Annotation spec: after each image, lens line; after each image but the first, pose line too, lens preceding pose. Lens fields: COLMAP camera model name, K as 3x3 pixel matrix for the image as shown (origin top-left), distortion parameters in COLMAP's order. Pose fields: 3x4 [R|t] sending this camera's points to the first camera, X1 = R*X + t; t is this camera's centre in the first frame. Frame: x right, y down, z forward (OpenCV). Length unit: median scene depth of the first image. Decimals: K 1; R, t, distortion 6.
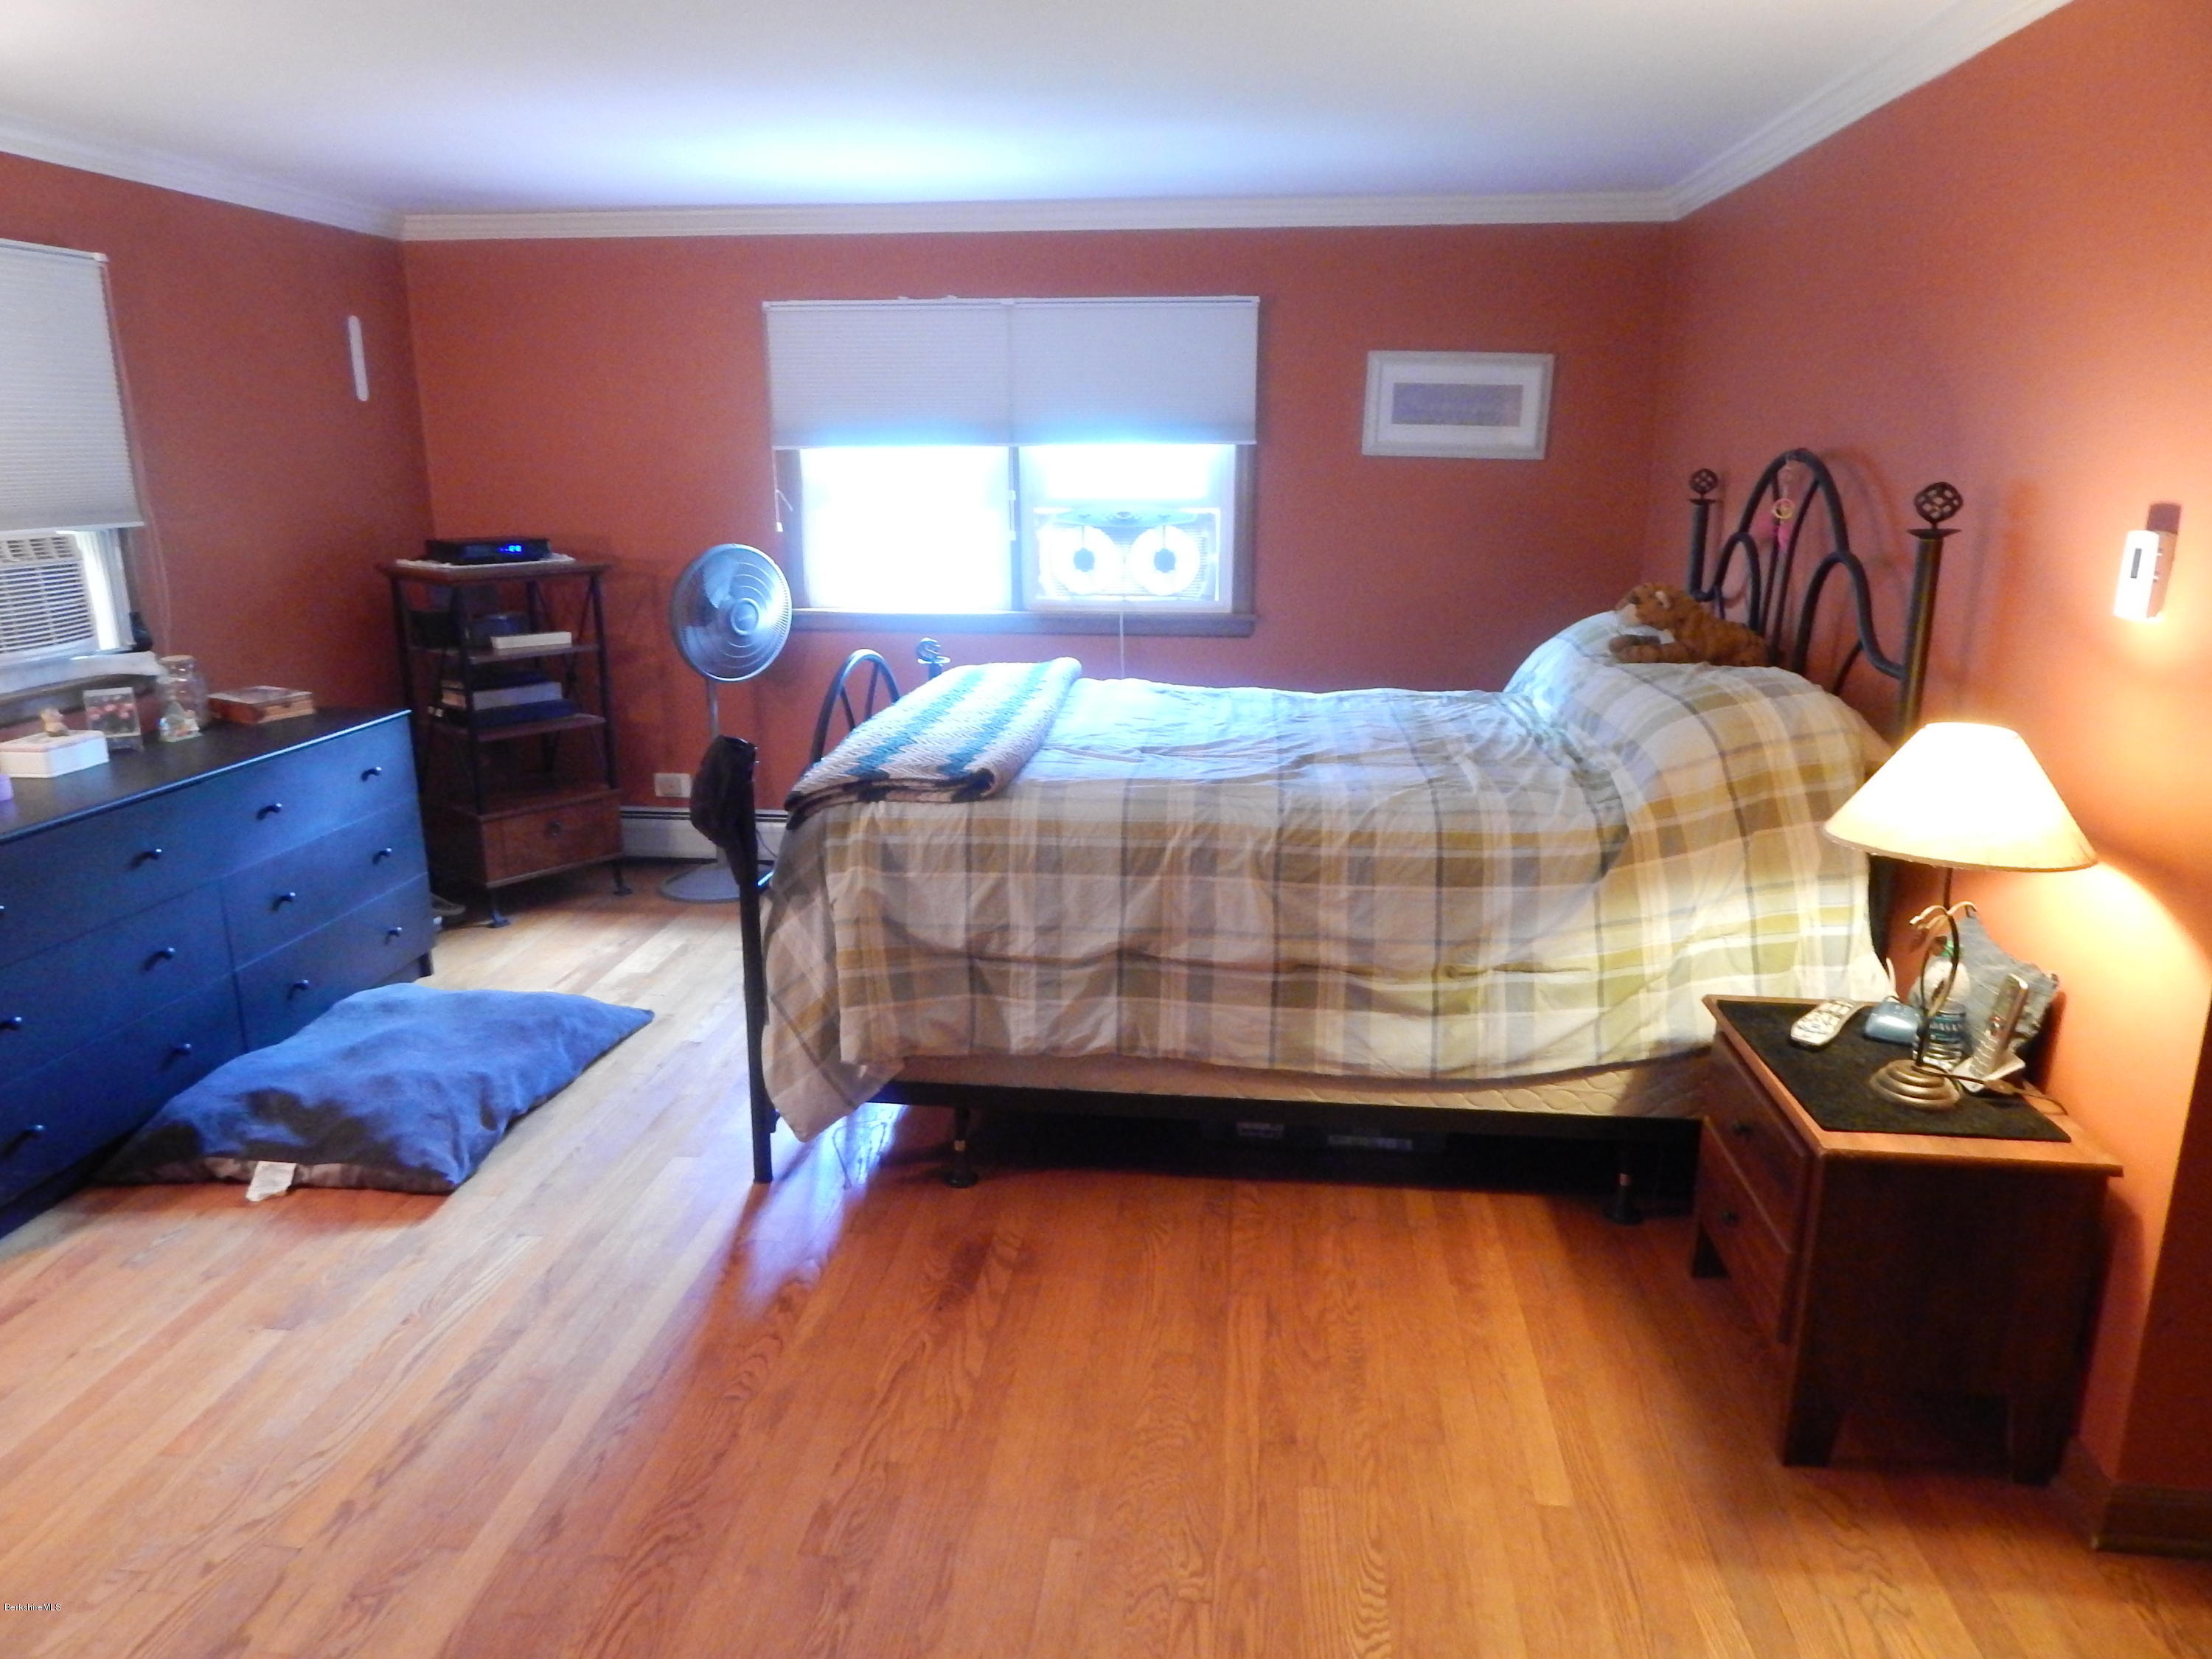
lens RADIAL K [[1448.3, 0, 1115.4], [0, 1448.3, 830.1], [0, 0, 1]] dist [-0.012721, -0.006363]
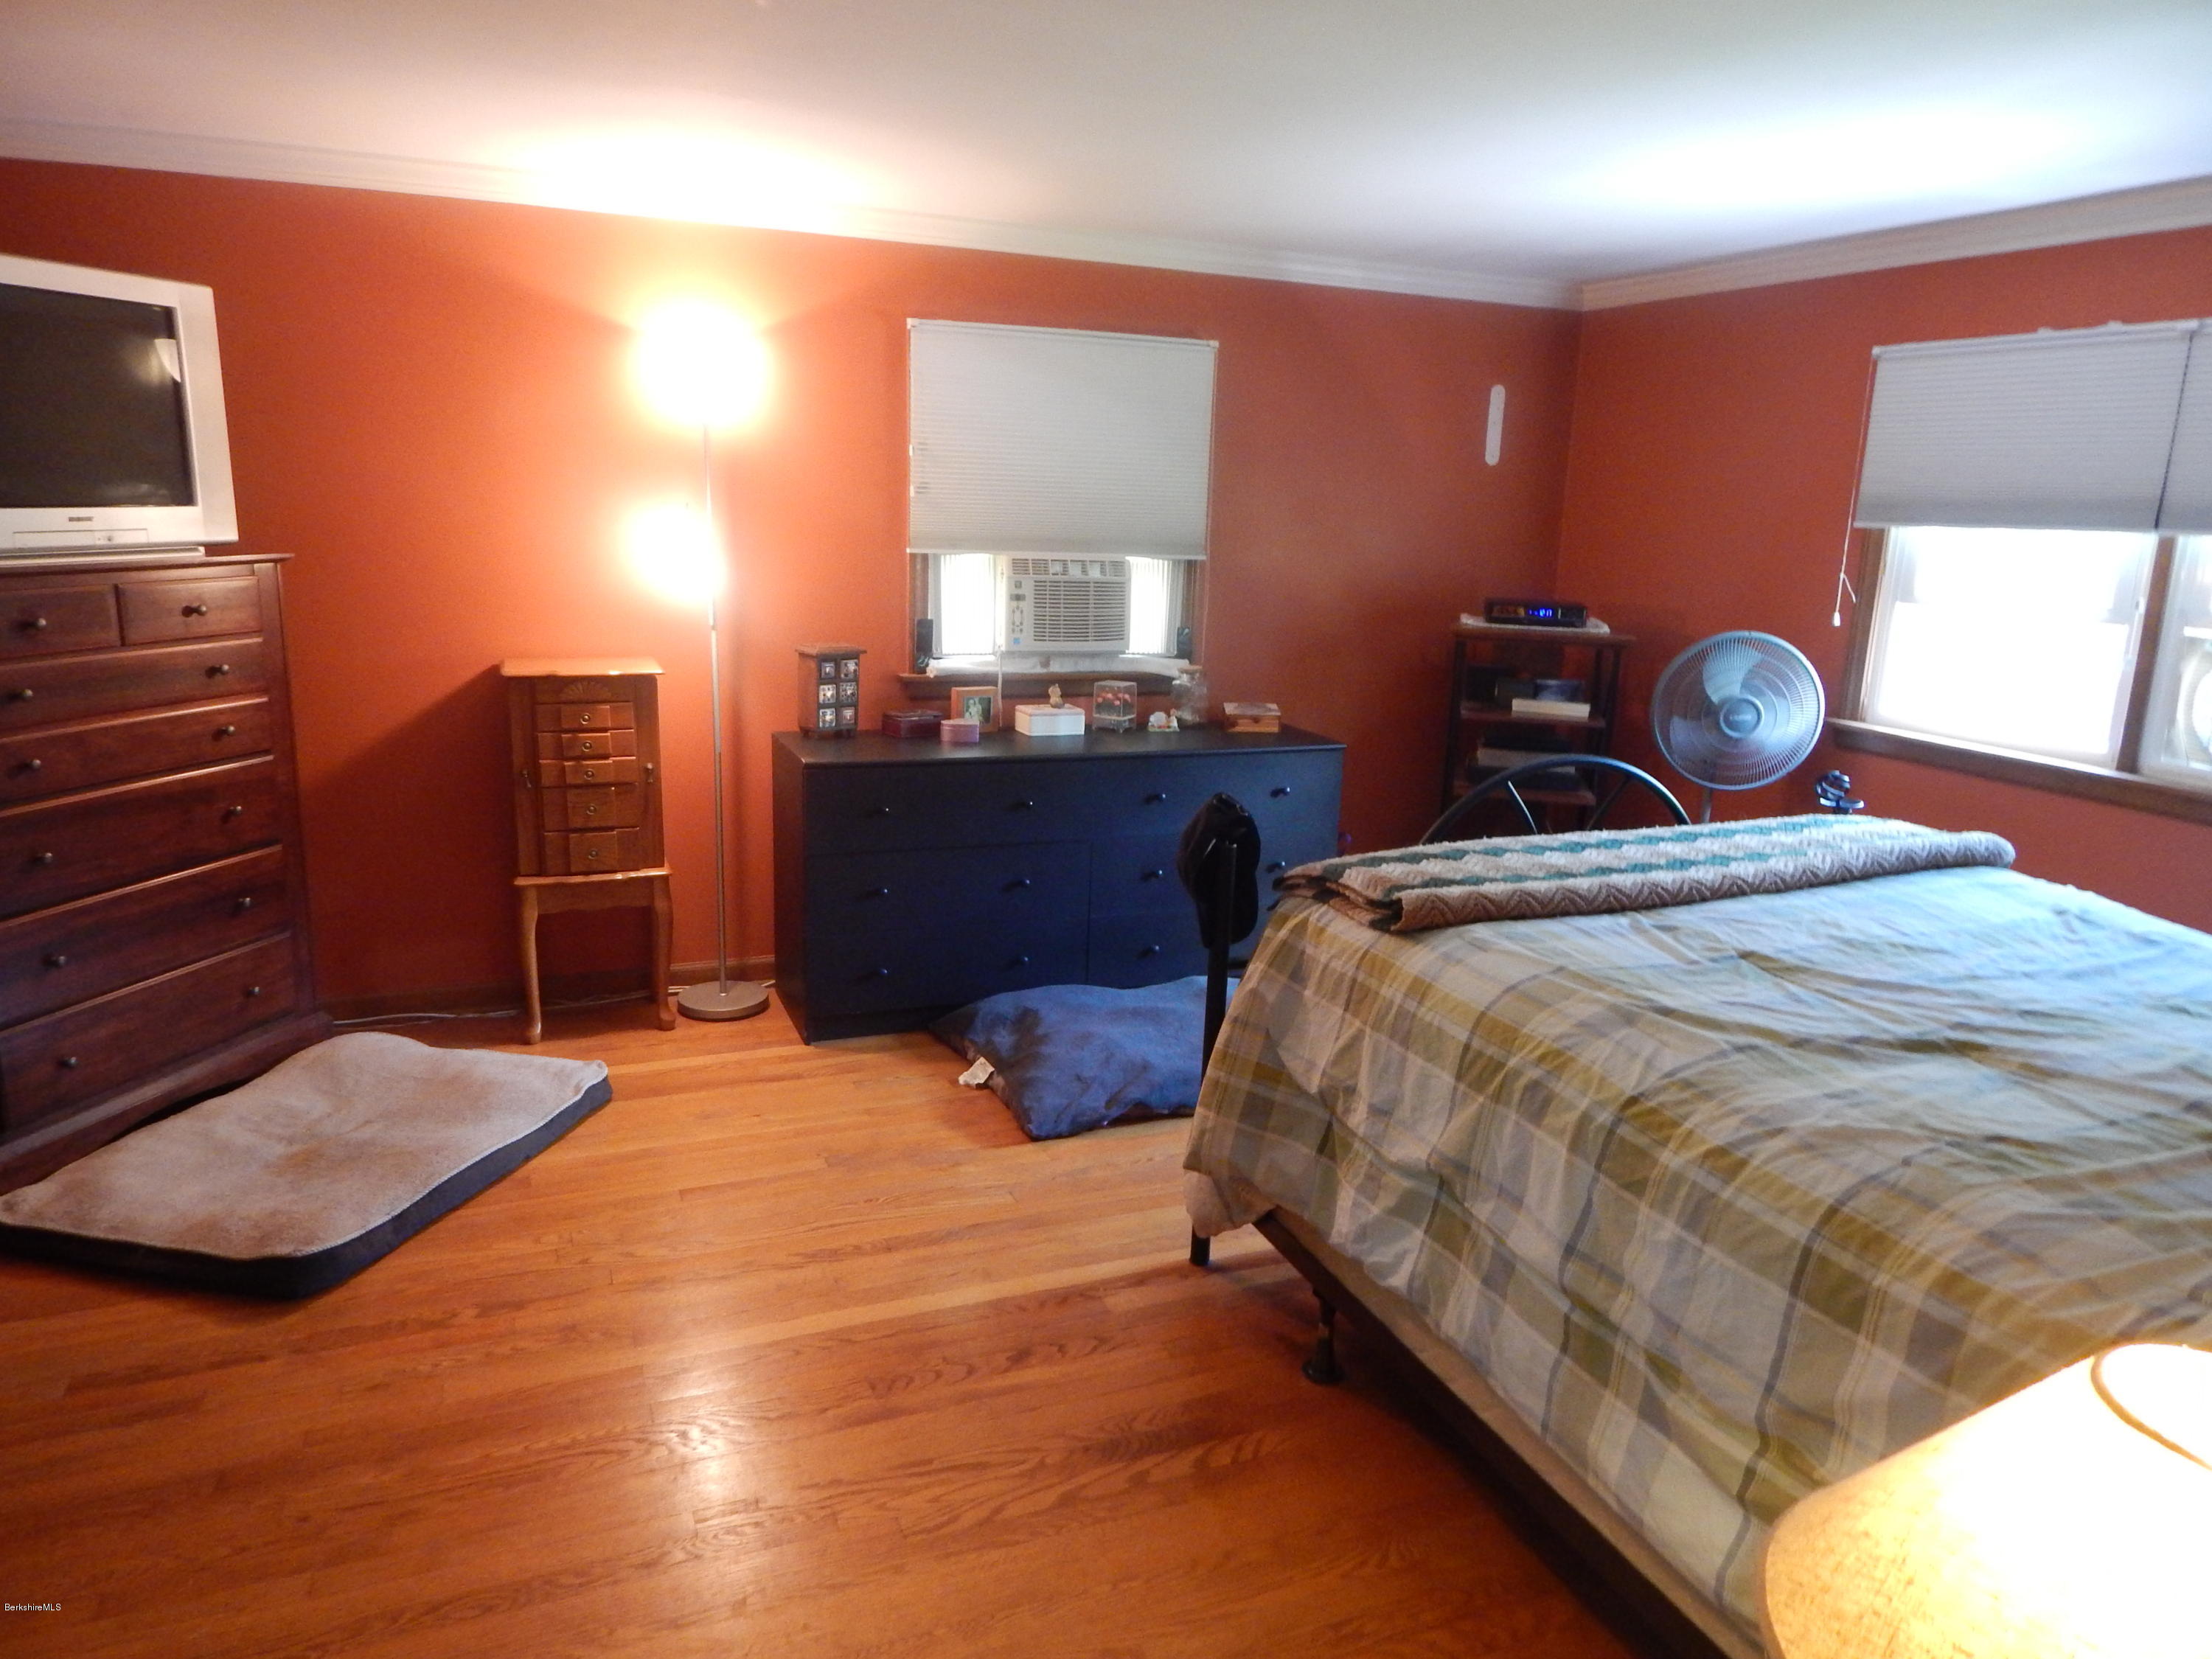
lens RADIAL K [[1448.3, 0, 1104.1], [0, 1448.3, 829.4], [0, 0, 1]] dist [-0.012721, -0.006363]
pose [[0.473280, 0.213555, -0.854634, 0.514761], [-0.261306, 0.960539, 0.095311, -0.112705], [0.841264, 0.178212, 0.510407, 0.444059]]
